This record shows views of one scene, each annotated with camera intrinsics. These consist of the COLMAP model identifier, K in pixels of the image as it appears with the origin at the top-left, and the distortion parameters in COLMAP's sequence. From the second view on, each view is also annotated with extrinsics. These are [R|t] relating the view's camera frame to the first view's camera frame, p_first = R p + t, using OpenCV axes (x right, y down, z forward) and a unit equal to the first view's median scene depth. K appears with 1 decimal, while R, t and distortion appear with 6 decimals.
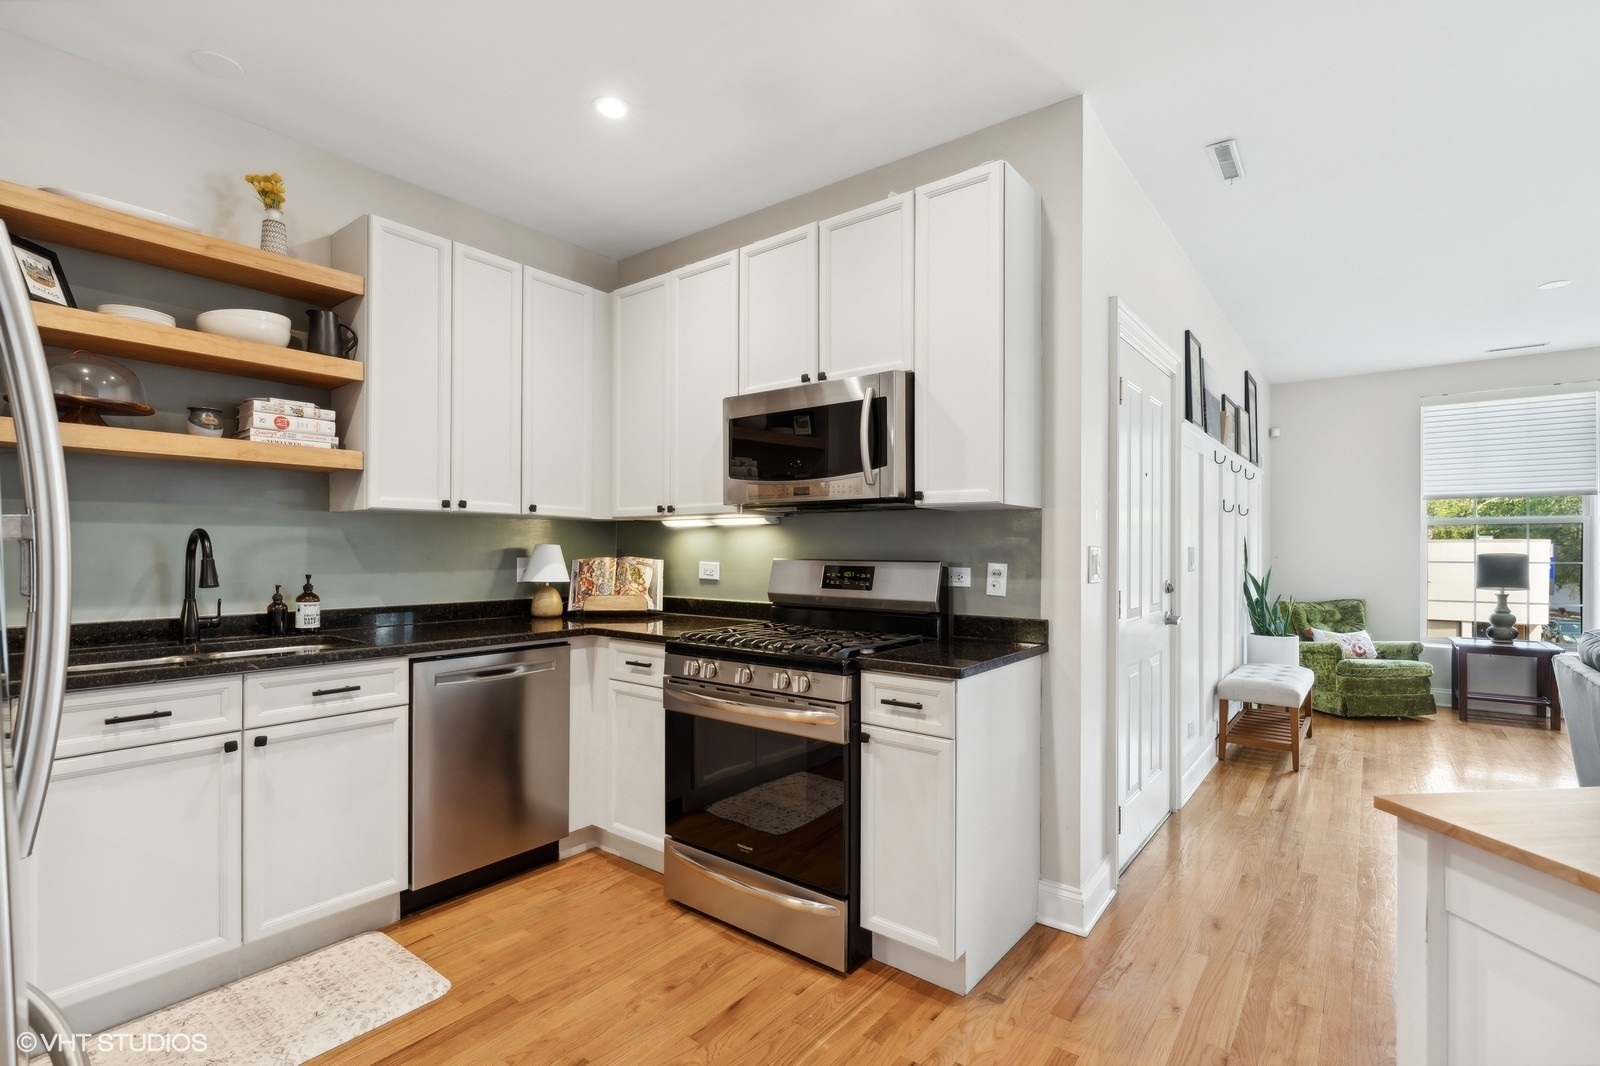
lens RADIAL K [[725.1, 0, 784.4], [0, 725.1, 543.8], [0, 0, 1]] dist [-0.008379, 0.000078]
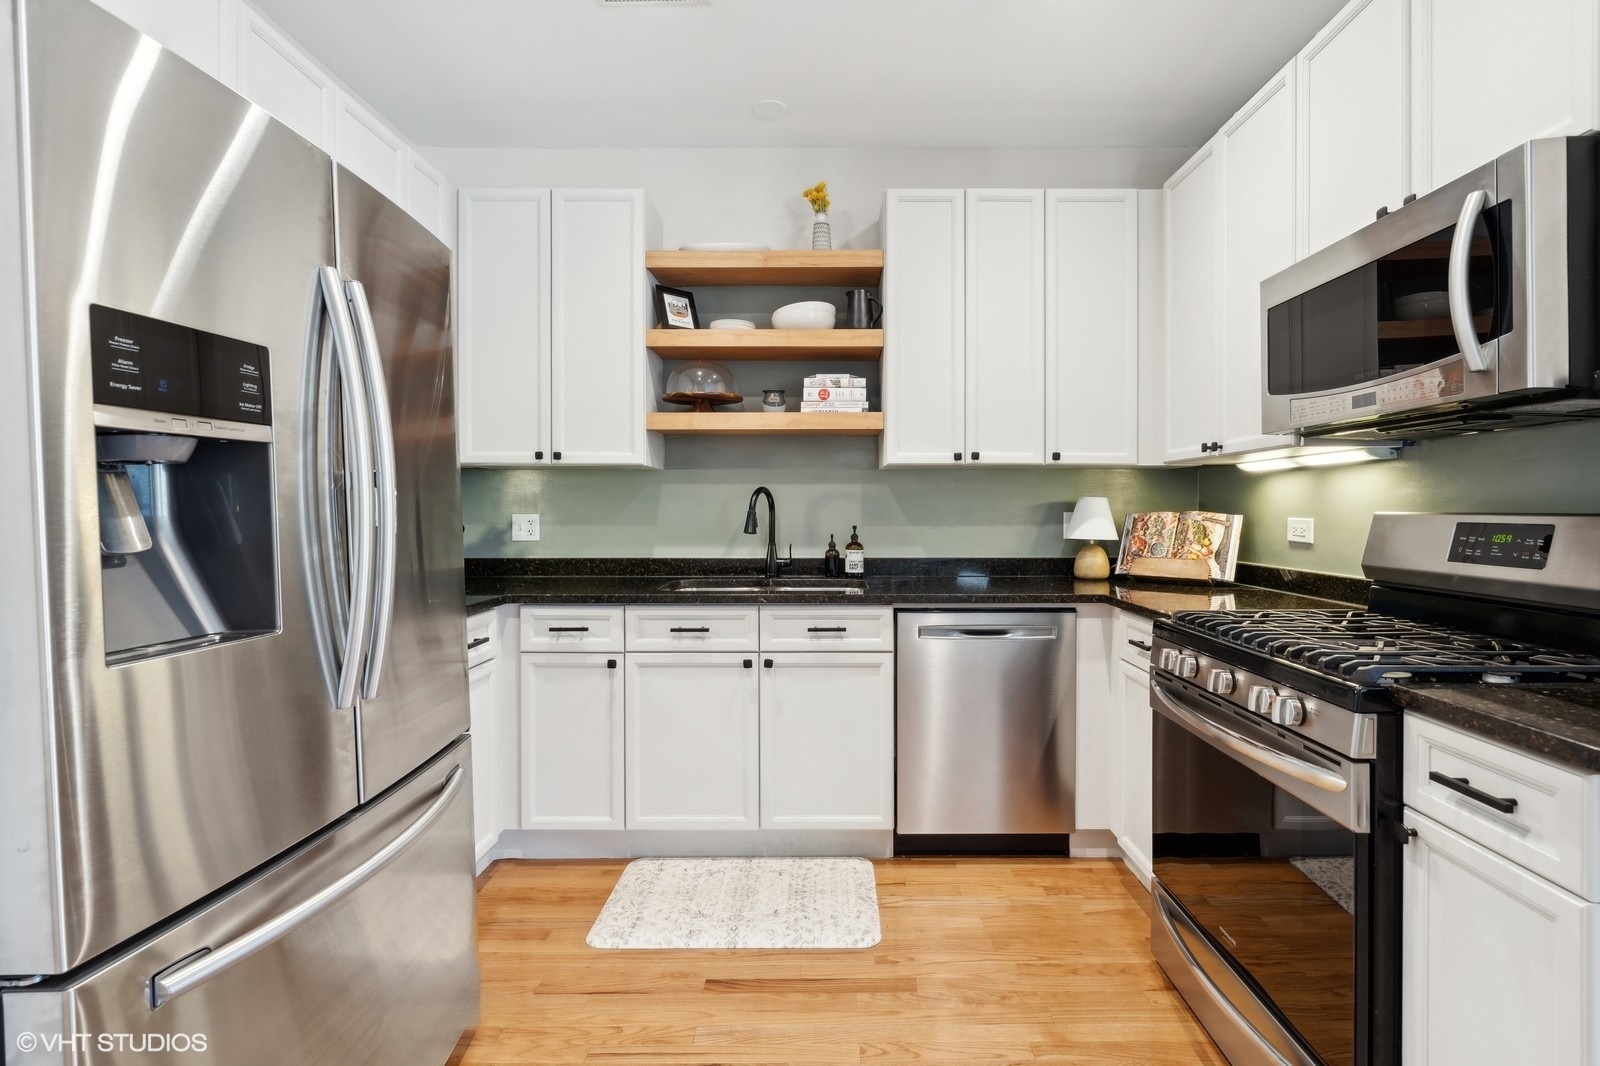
lens RADIAL K [[725.1, 0, 825.4], [0, 725.1, 510.7], [0, 0, 1]] dist [-0.008379, 0.000078]
pose [[0.631896, -0.001814, -0.775051, 0.205749], [0.009904, 0.999935, 0.005735, 0.012675], [0.774990, -0.011300, 0.631872, 0.255517]]
